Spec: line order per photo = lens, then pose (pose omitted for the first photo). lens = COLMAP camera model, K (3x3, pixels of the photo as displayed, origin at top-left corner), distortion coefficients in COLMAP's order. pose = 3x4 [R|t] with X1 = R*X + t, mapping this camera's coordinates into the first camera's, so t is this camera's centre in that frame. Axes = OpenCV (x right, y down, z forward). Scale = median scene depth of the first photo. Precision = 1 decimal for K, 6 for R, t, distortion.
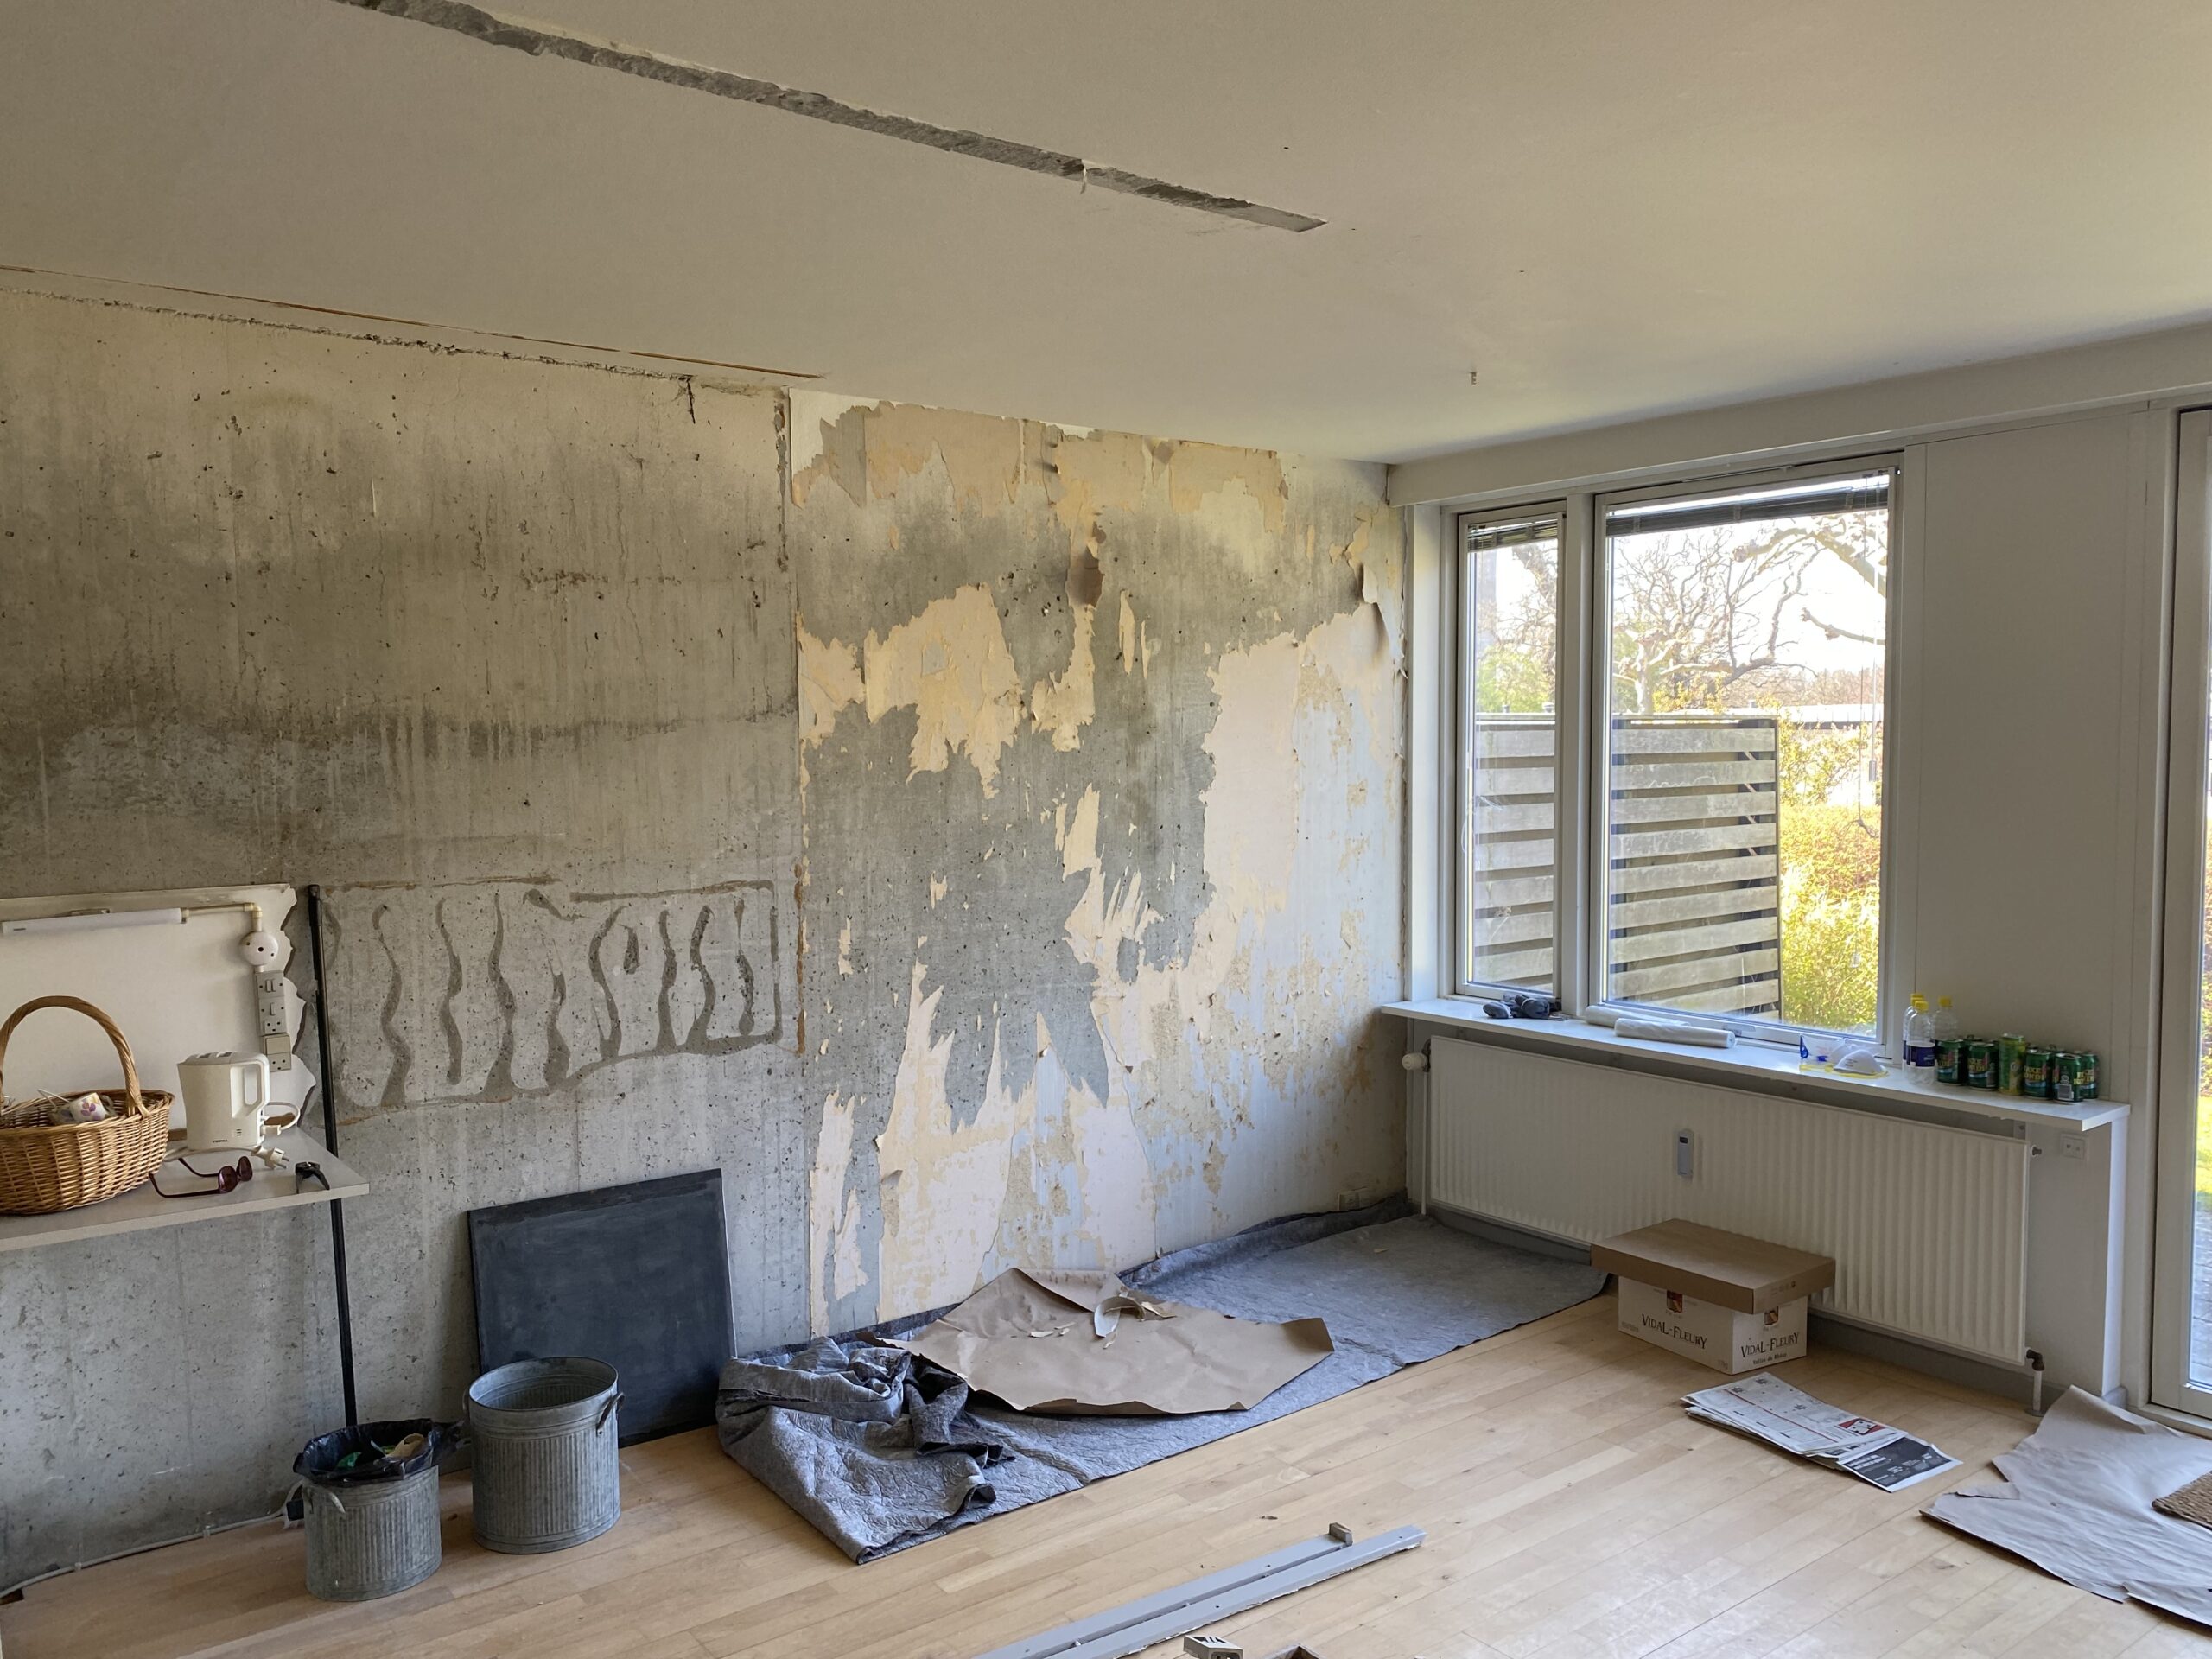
lens RADIAL K [[1704.4, 0, 1107.6], [0, 1704.4, 842.9], [0, 0, 1]] dist [0.044880, -0.054543]
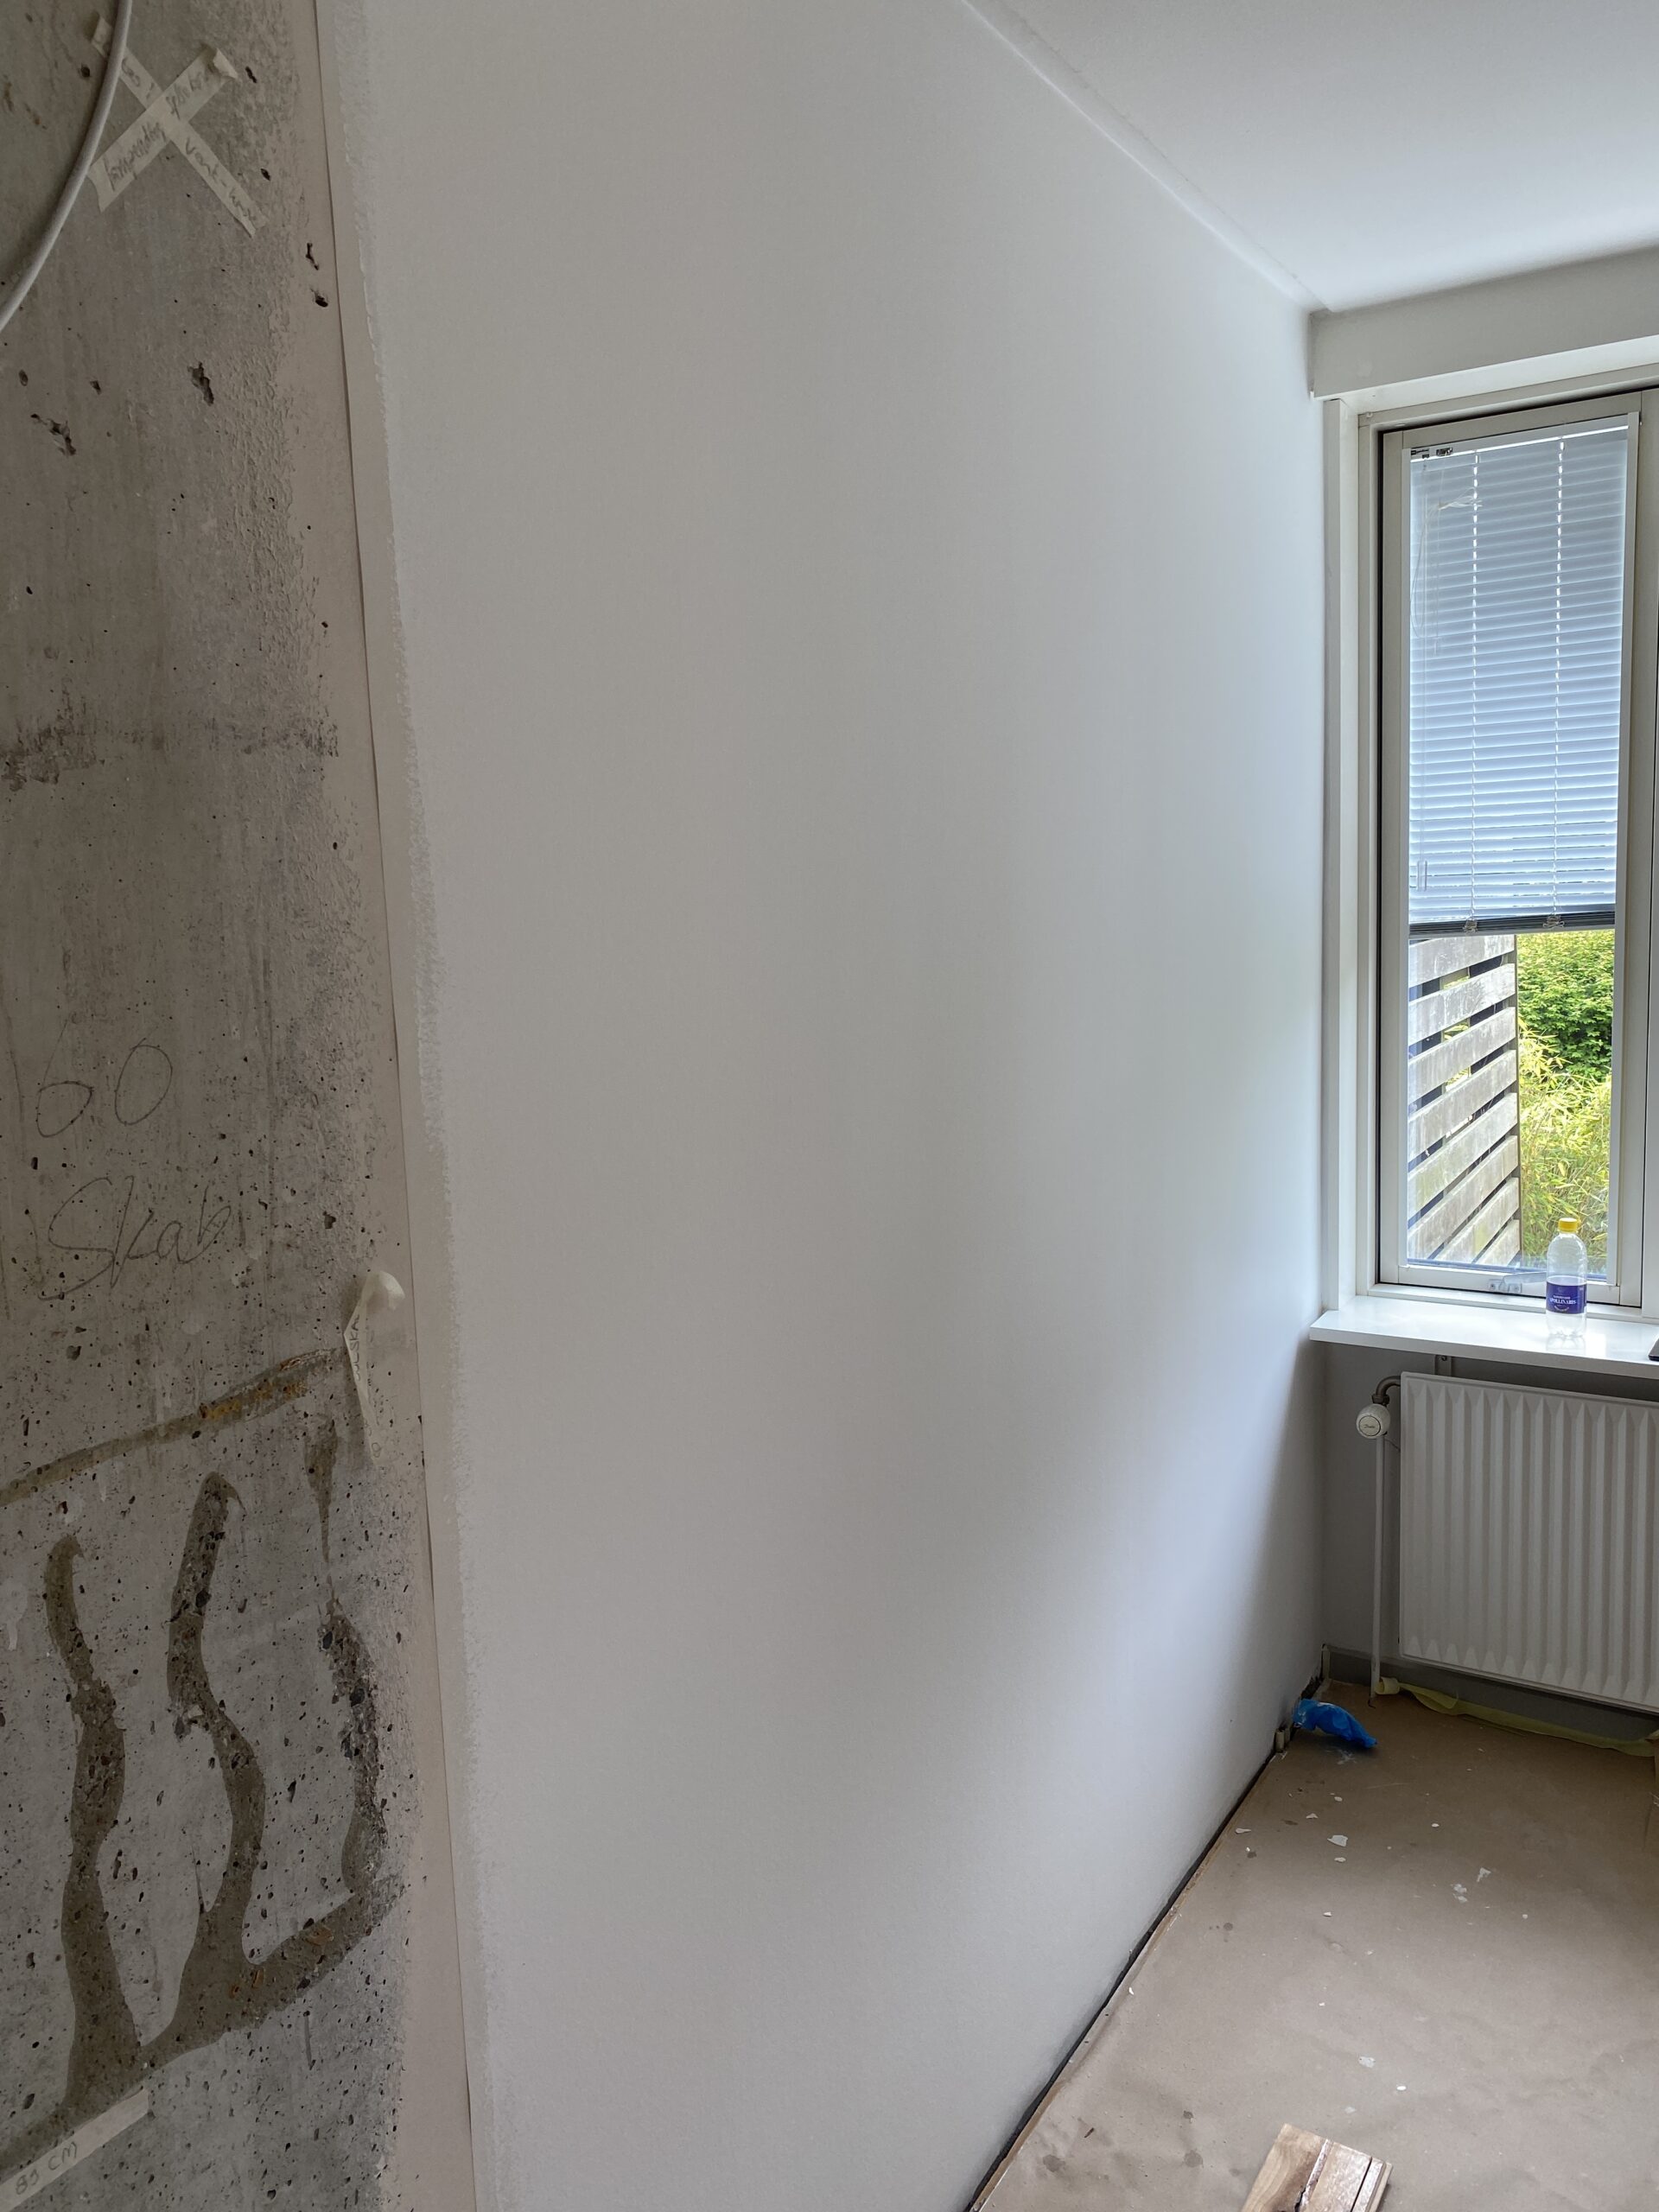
lens RADIAL K [[1704.4, 0, 826.6], [0, 1704.4, 1090.7], [0, 0, 1]] dist [0.044880, -0.054543]
pose [[0.924438, -0.074349, 0.374015, -0.241713], [0.055233, 0.996572, 0.061588, -0.031459], [-0.377312, -0.036276, 0.925375, 0.728181]]
